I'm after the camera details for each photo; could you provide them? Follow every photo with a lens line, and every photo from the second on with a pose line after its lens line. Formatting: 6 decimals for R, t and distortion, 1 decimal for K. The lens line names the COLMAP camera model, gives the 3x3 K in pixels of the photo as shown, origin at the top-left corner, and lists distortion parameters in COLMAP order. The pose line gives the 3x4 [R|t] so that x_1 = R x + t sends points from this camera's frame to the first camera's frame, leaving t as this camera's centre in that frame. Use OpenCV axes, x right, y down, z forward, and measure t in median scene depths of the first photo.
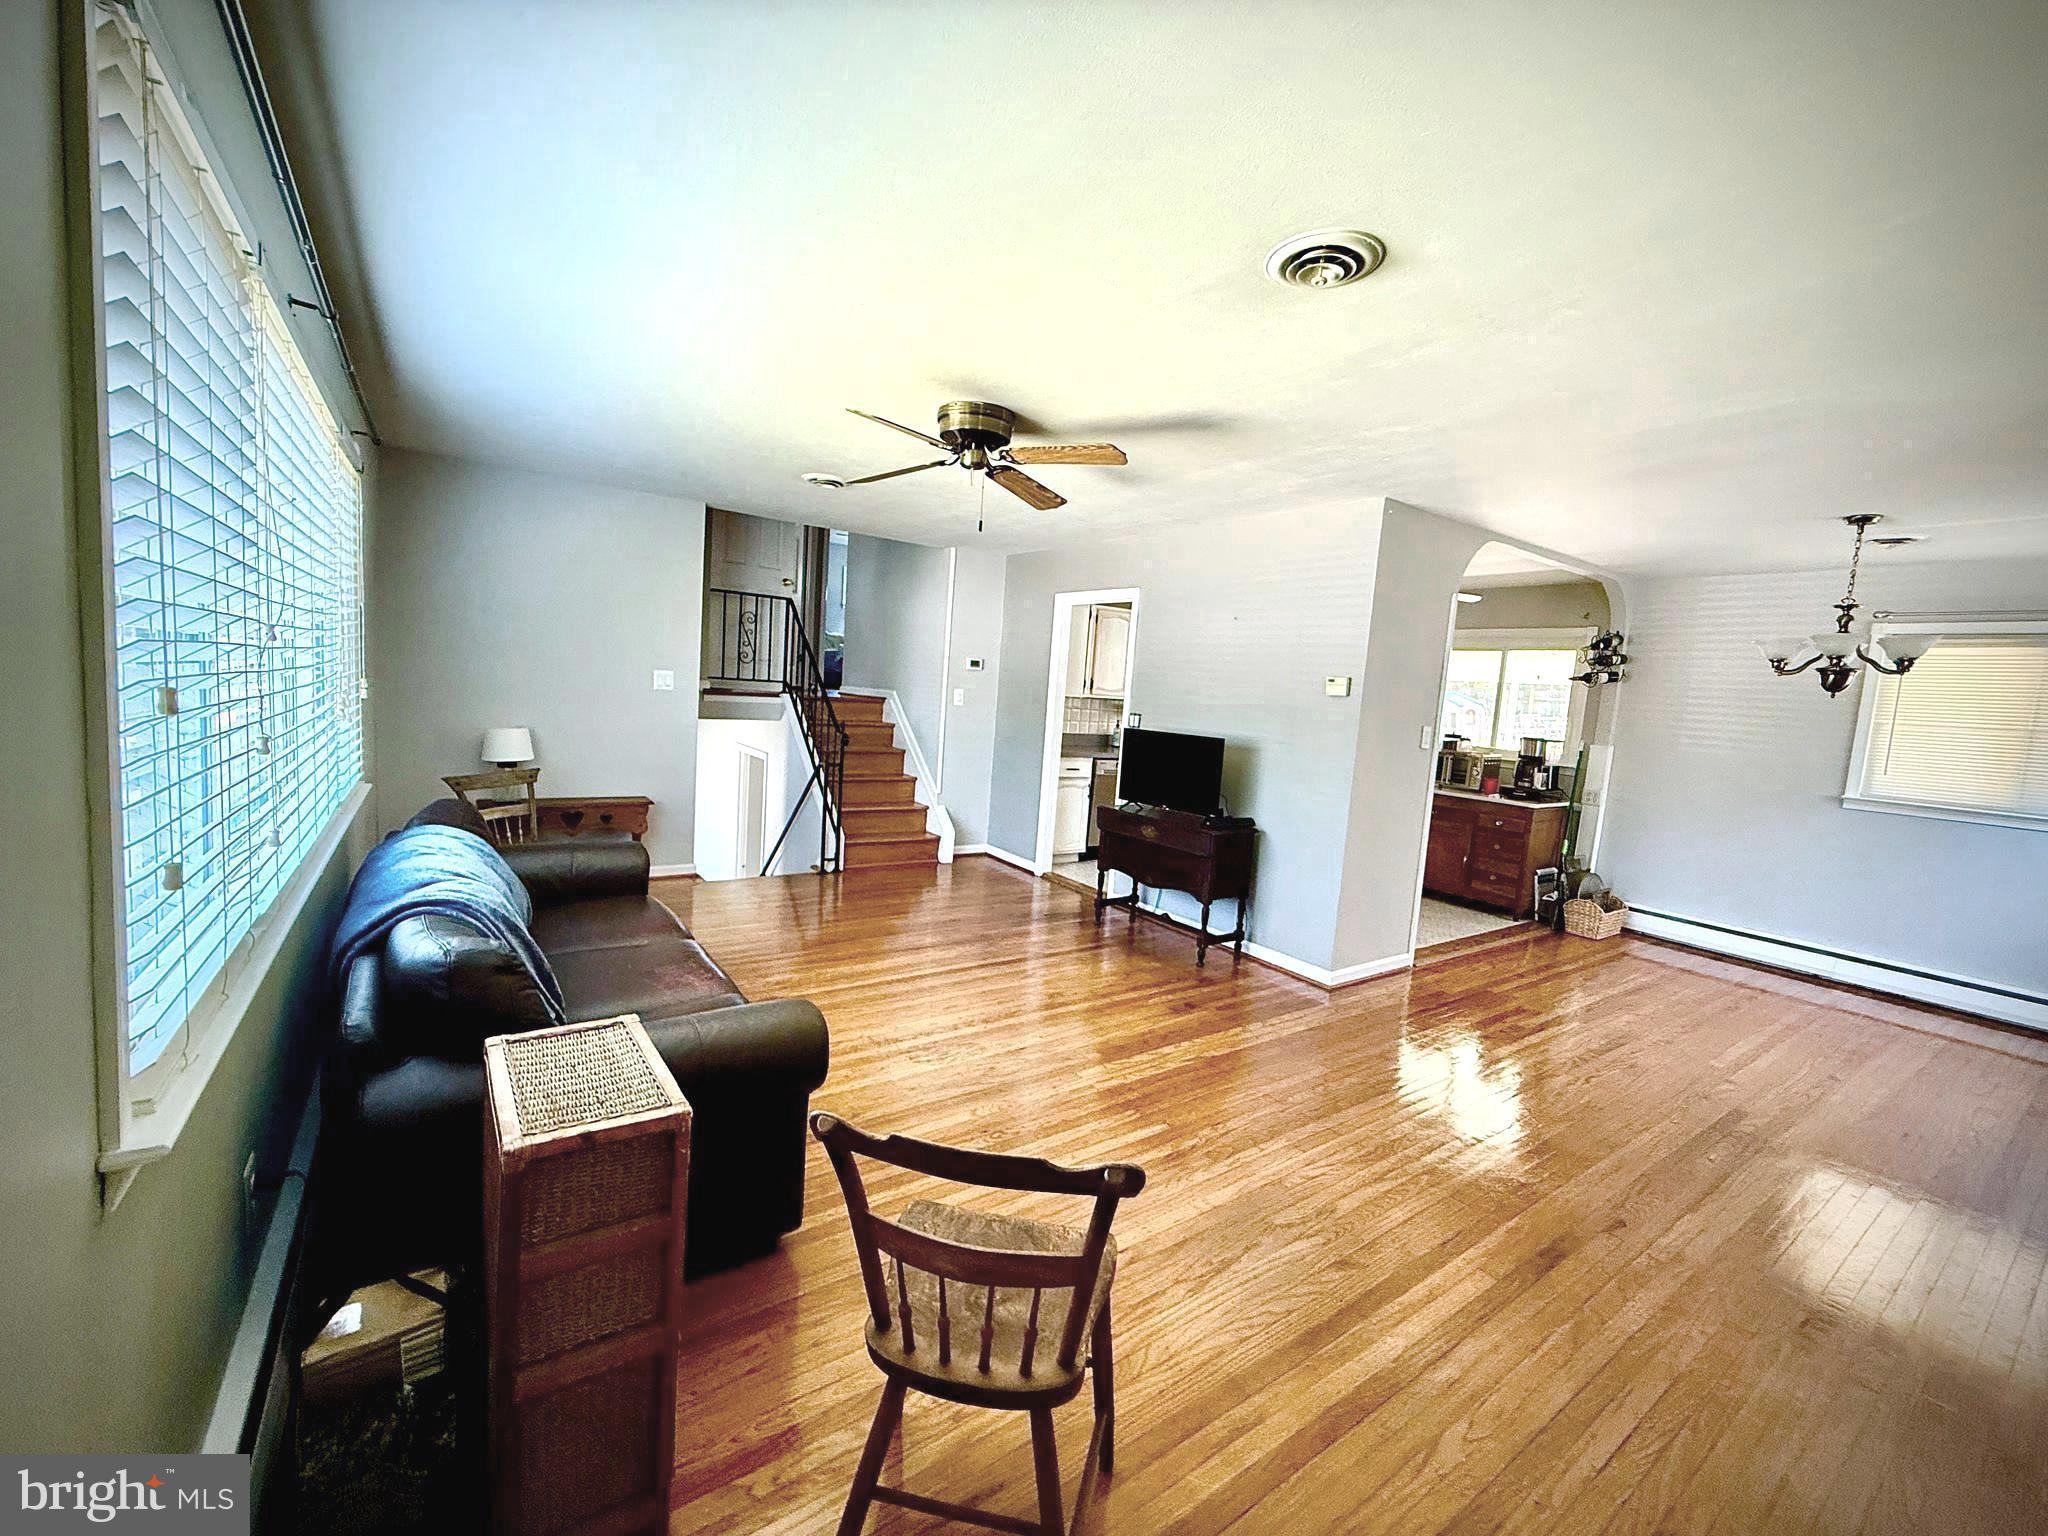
lens RADIAL K [[818.0, 0, 1018.1], [0, 818.0, 768.2], [0, 0, 1]] dist [-0.000029, -0.000465]
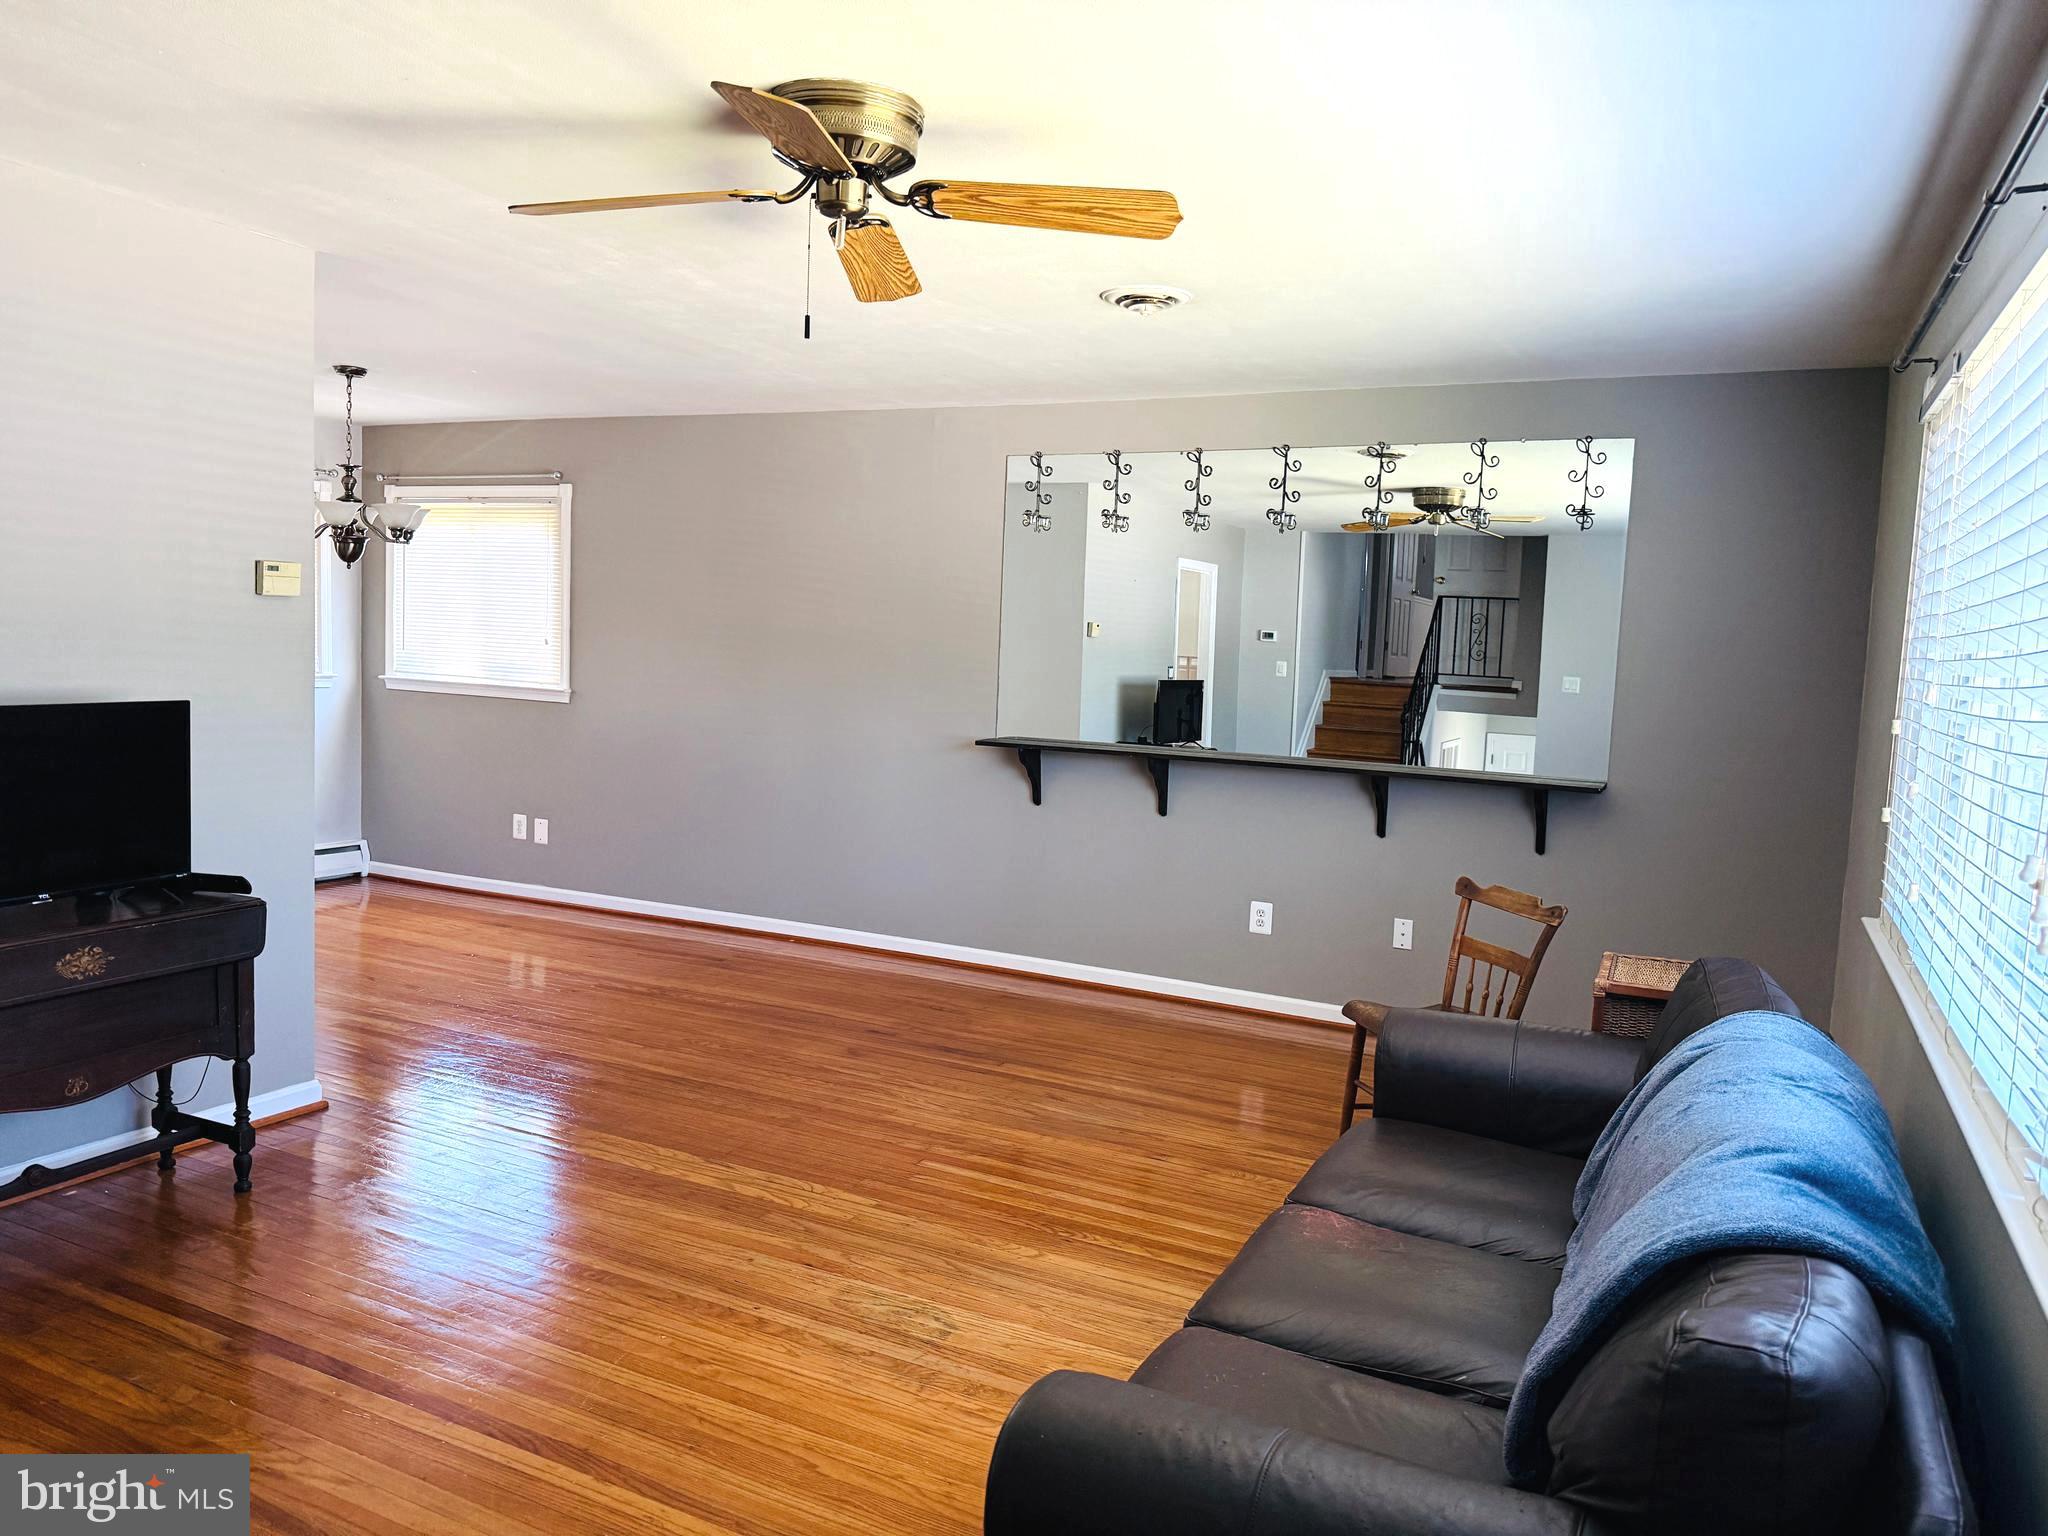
lens RADIAL K [[1414.5, 0, 1024.0], [0, 1414.5, 768.0], [0, 0, 1]] dist [0.019606, -0.002651]
pose [[-0.481231, -0.165898, 0.860752, -0.627919], [0.009784, 0.980851, 0.194515, -0.142097], [-0.876539, 0.102028, -0.470393, 0.932710]]
